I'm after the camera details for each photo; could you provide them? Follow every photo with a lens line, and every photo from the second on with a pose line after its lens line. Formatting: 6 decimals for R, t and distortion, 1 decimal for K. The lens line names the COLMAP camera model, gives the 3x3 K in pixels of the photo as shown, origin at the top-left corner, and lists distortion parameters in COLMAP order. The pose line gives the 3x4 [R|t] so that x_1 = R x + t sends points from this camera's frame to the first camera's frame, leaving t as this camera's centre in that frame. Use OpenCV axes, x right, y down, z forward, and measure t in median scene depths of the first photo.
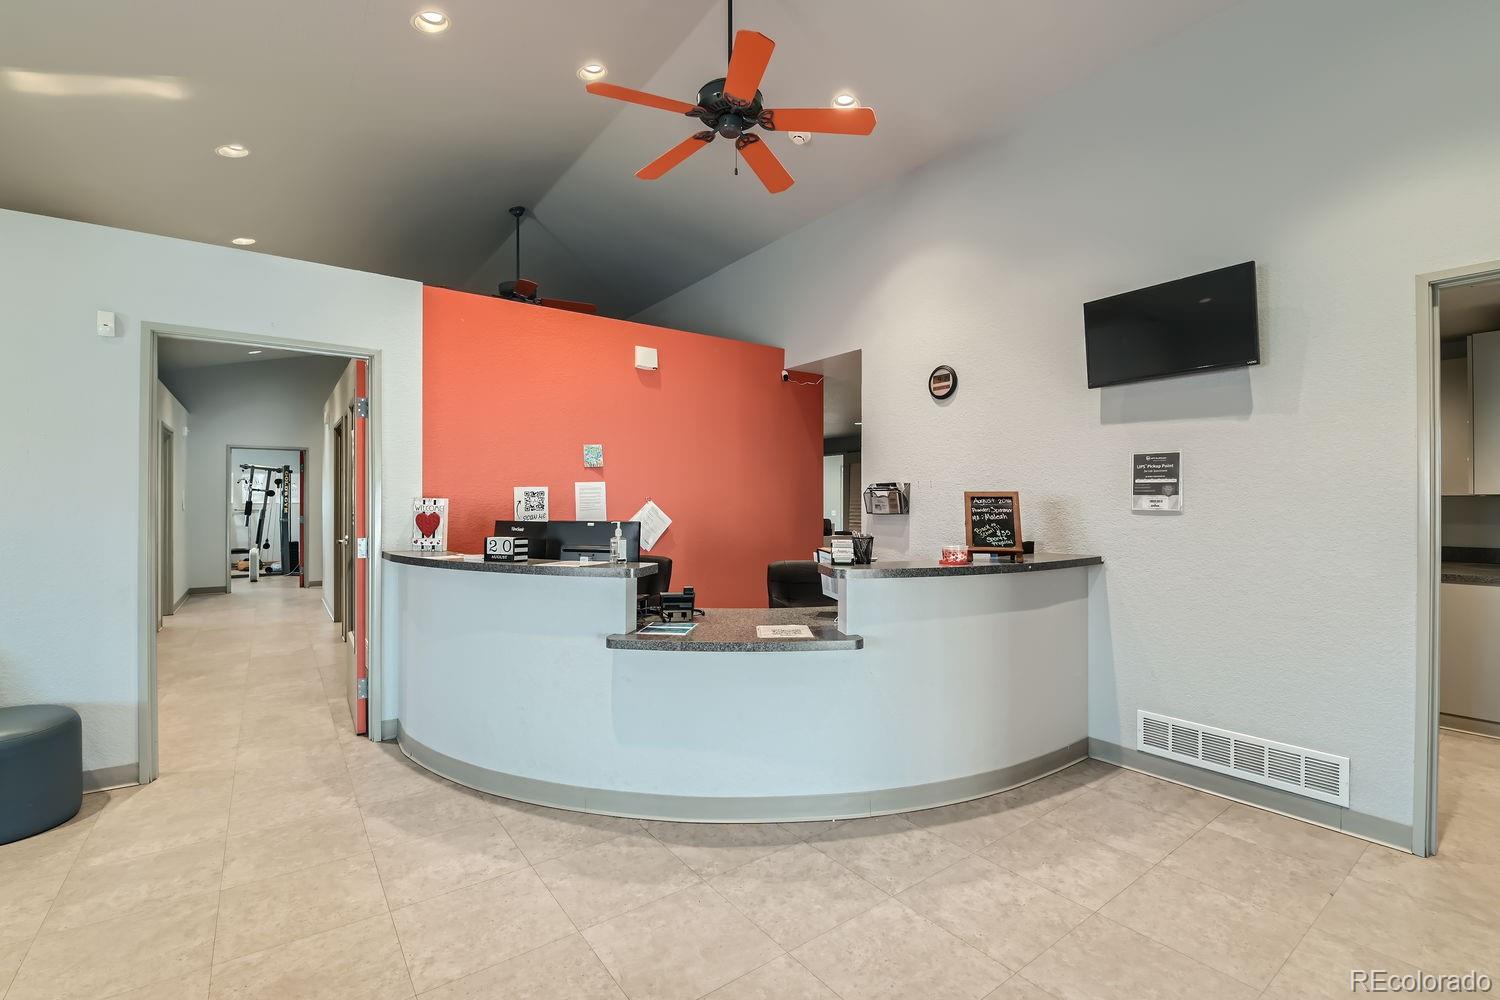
lens RADIAL K [[647.6, 0, 735.9], [0, 647.6, 501.7], [0, 0, 1]] dist [-0.002351, -0.010367]
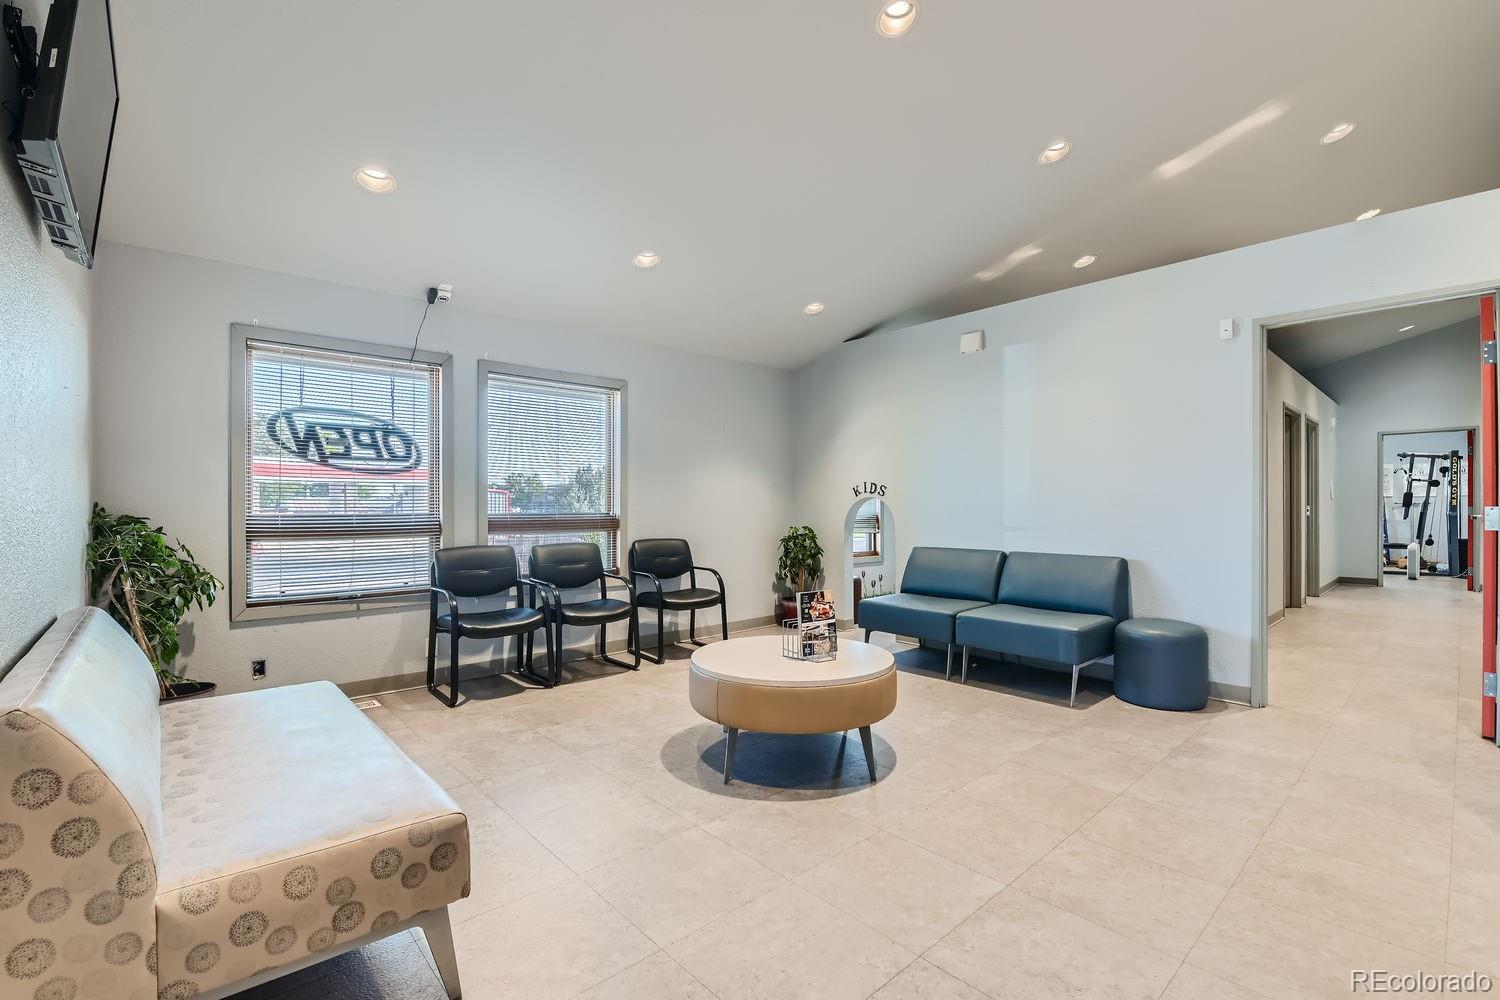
lens RADIAL K [[653.7, 0, 786.7], [0, 653.7, 505.5], [0, 0, 1]] dist [0.001428, -0.009718]
pose [[0.138524, -0.002137, -0.990357, 0.147260], [0.002760, 0.999995, -0.001771, 0.061653], [0.990355, -0.002488, 0.138529, -0.030497]]
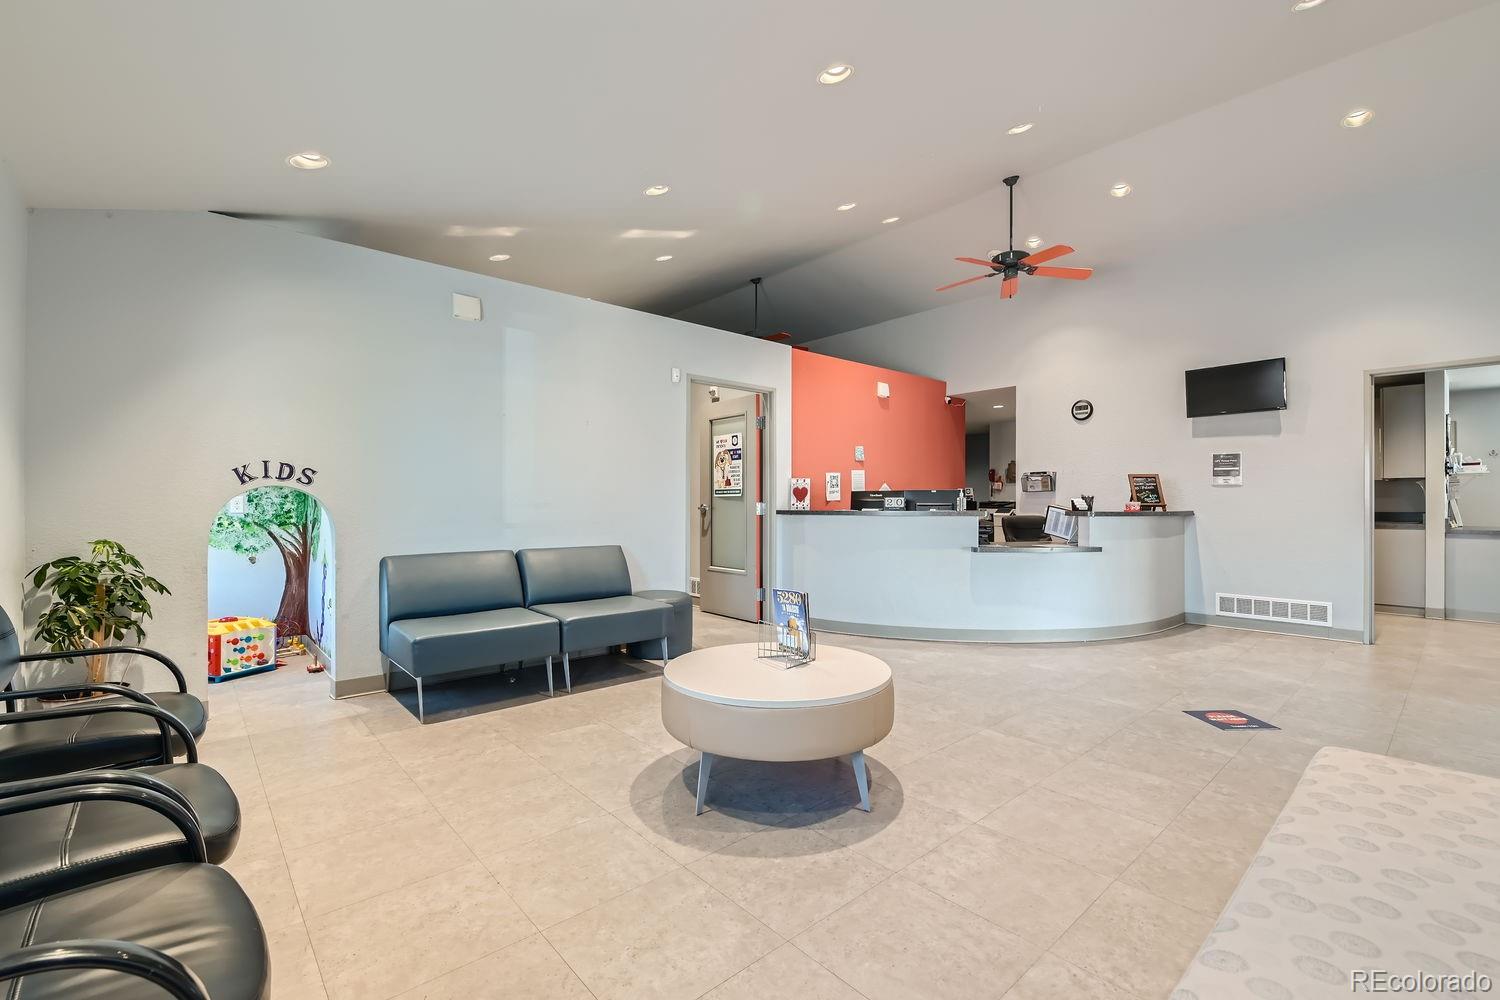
lens RADIAL K [[638.2, 0, 732.8], [0, 638.2, 502.0], [0, 0, 1]] dist [0.001048, -0.010609]
pose [[0.996917, 0.001133, 0.078455, -0.881497], [-0.001141, 0.999999, 0.000057, 0.063185], [-0.078455, -0.000146, 0.996918, -0.691066]]
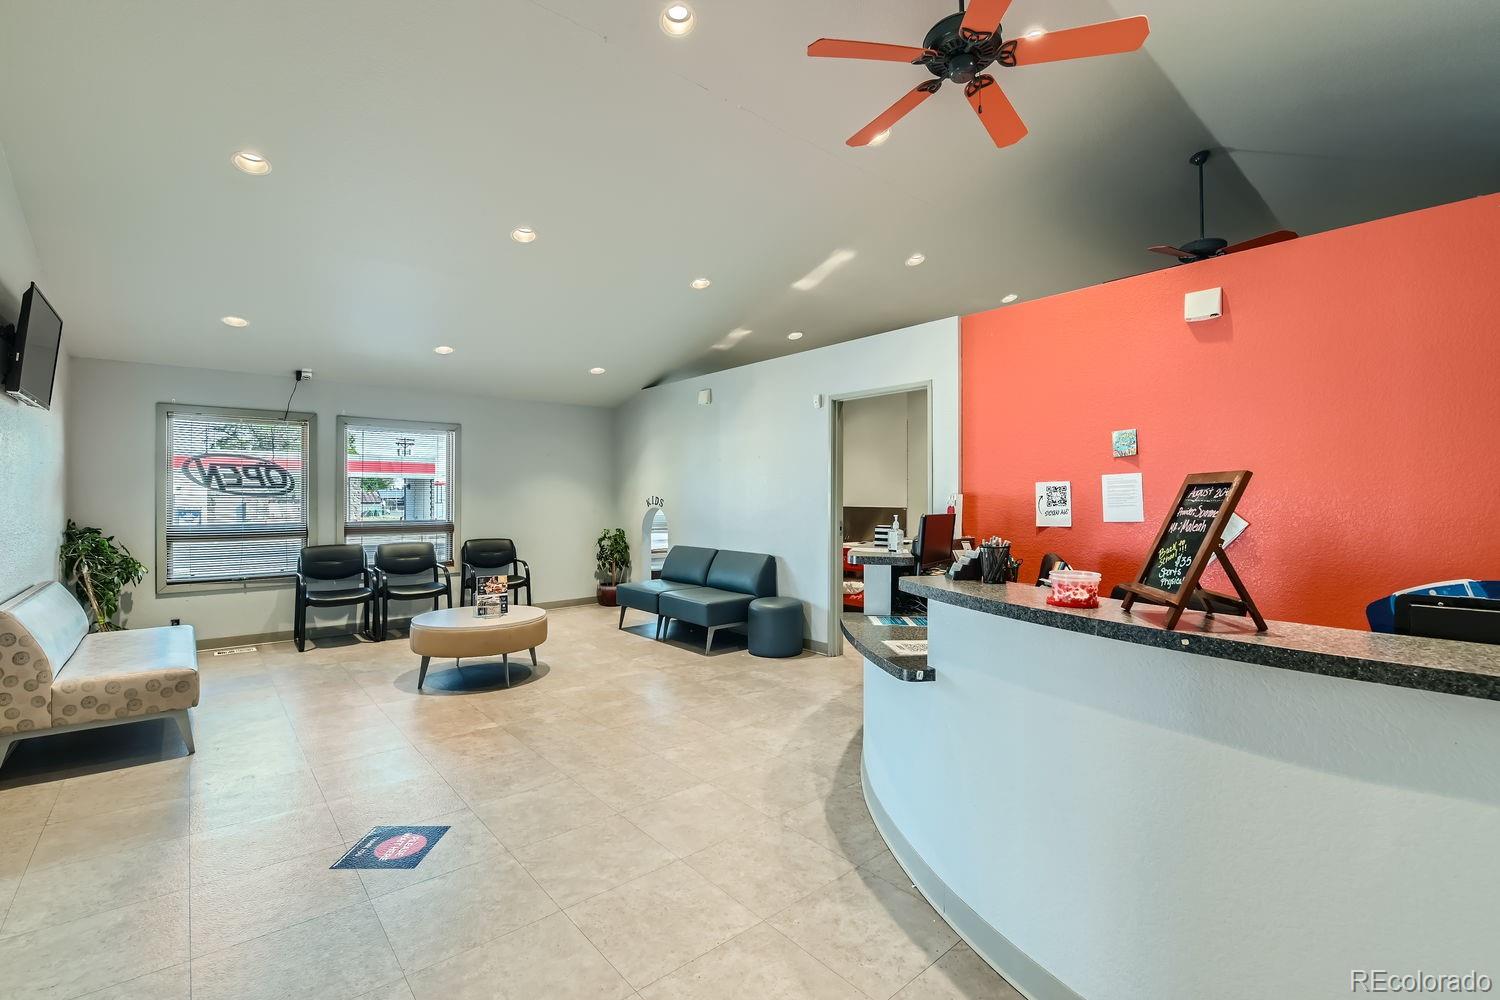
lens RADIAL K [[648.6, 0, 782.9], [0, 648.6, 497.4], [0, 0, 1]] dist [0.001106, -0.009246]
pose [[0.116263, -0.000579, -0.993218, 0.791248], [0.000495, 1.000000, -0.000525, 0.001595], [0.993218, -0.000431, 0.116263, 0.619640]]
